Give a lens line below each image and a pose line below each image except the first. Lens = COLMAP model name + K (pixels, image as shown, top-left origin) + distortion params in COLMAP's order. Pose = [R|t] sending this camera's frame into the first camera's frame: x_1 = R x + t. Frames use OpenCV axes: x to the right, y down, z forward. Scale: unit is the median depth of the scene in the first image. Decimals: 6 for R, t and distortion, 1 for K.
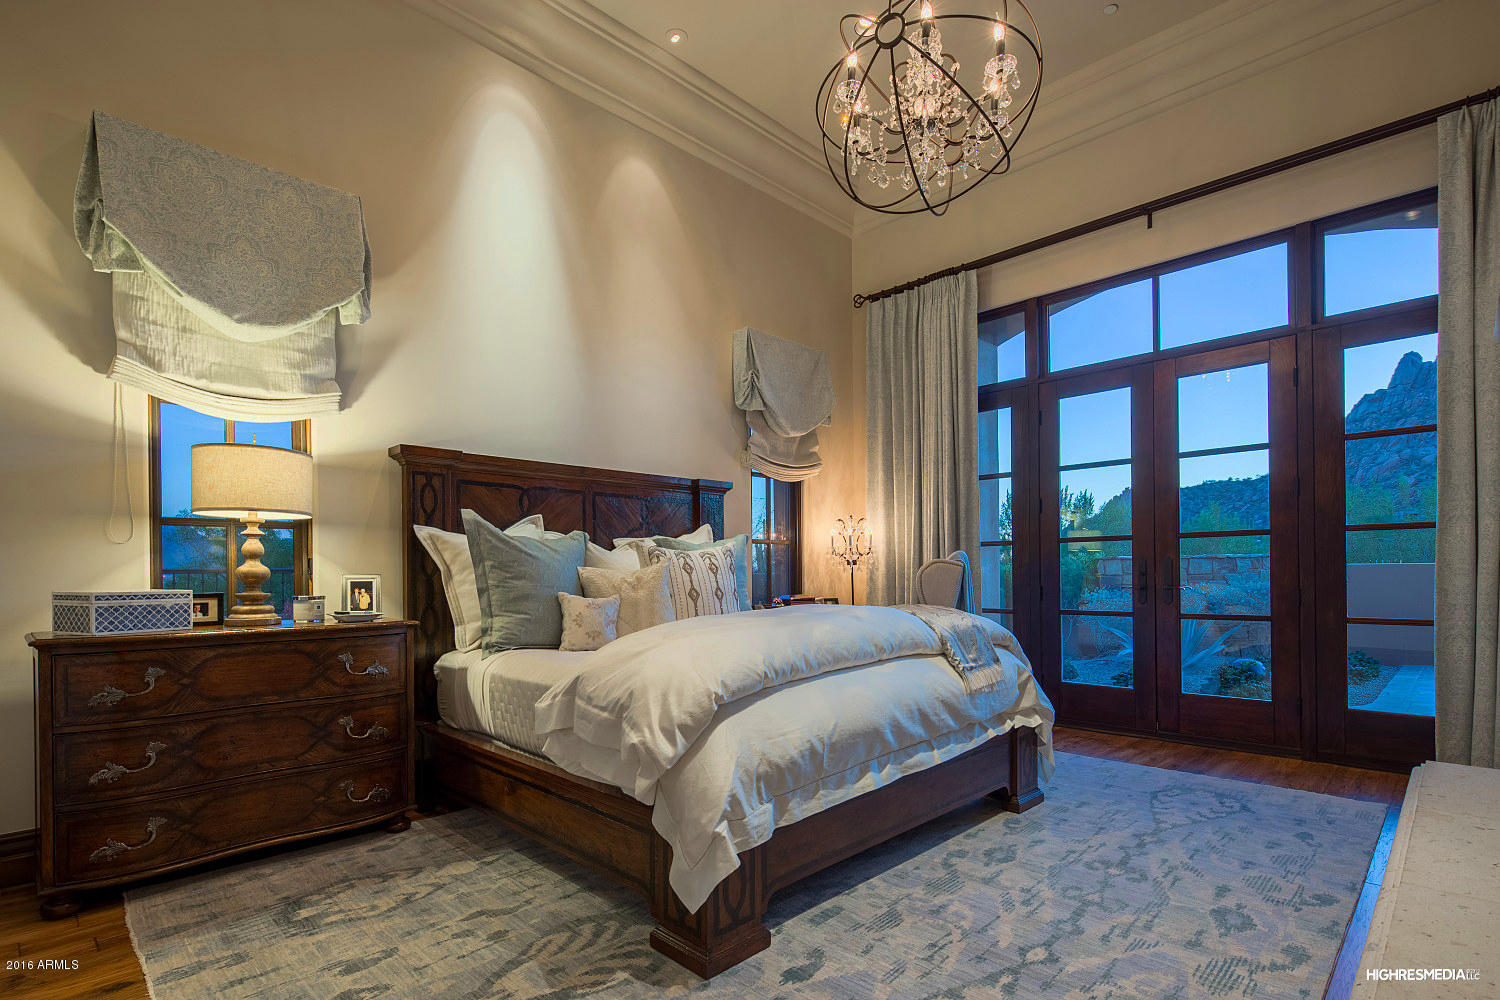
lens RADIAL K [[727.0, 0, 730.3], [0, 727.0, 569.7], [0, 0, 1]] dist [0.007932, -0.004350]
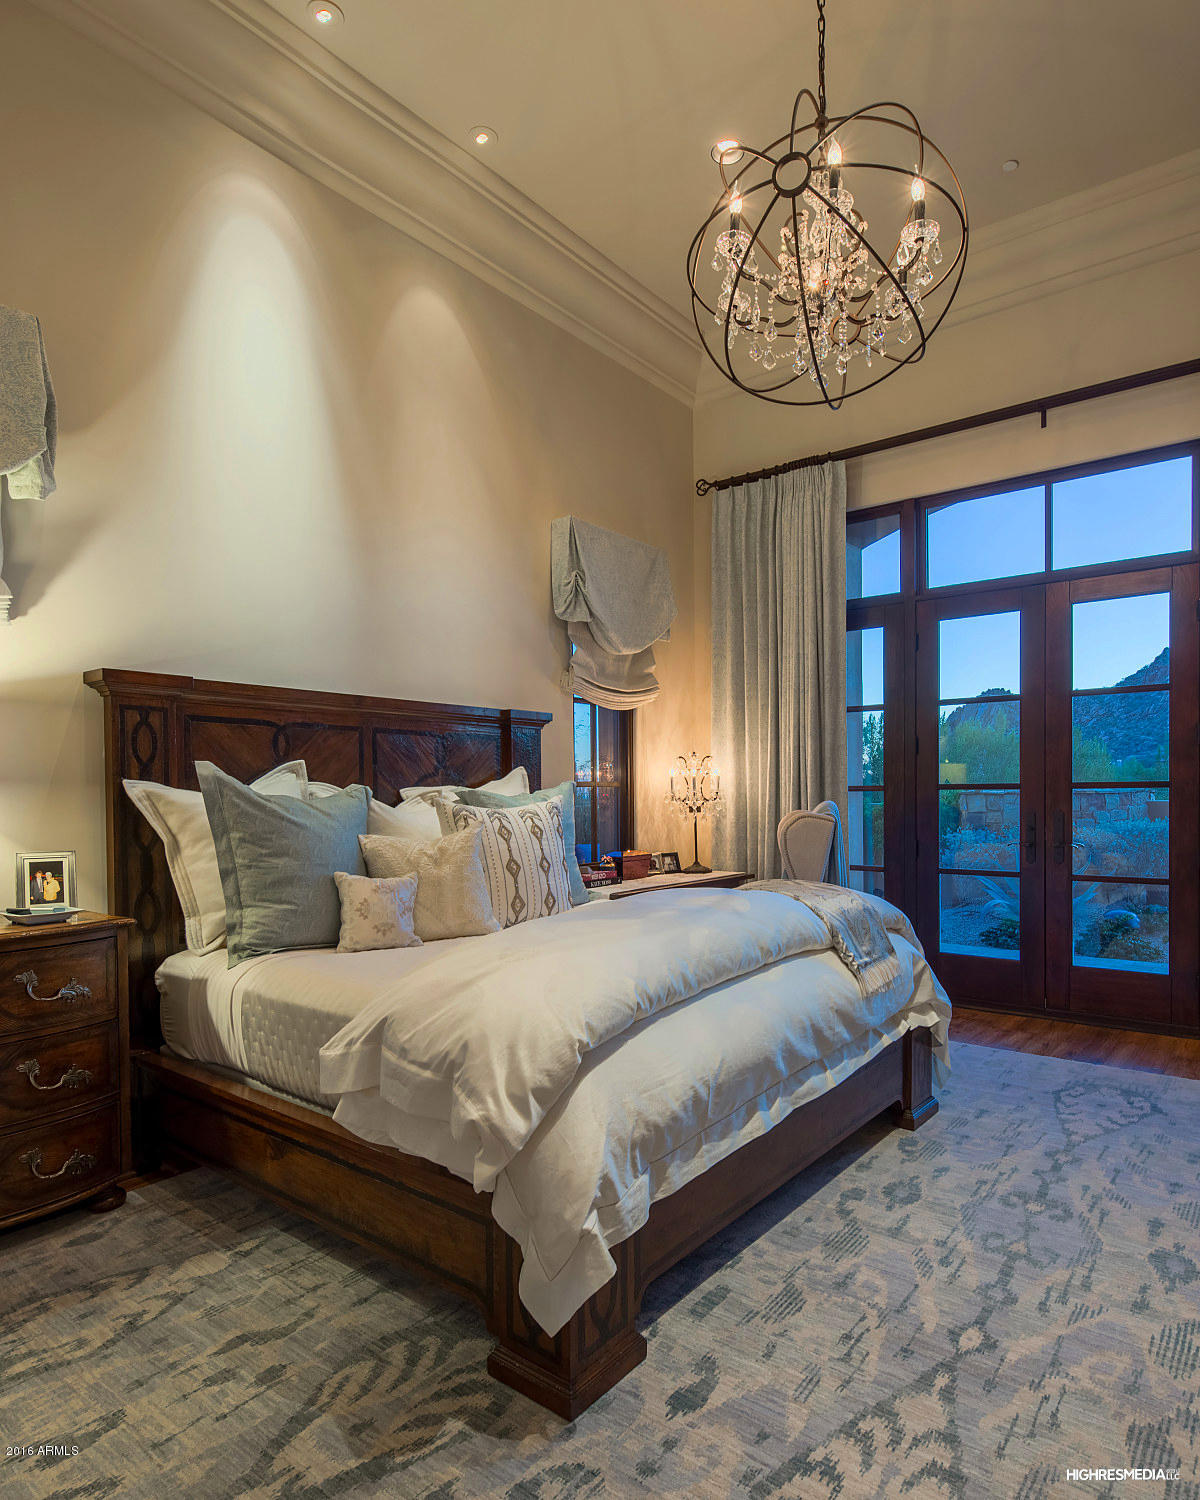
lens RADIAL K [[877.9, 0, 660.8], [0, 877.9, 806.7], [0, 0, 1]] dist [0.008000, -0.006463]
pose [[0.987287, -0.002069, 0.158936, -0.054459], [-0.000843, 0.999833, 0.018253, -0.060368], [-0.158948, -0.018155, 0.987120, 0.060471]]
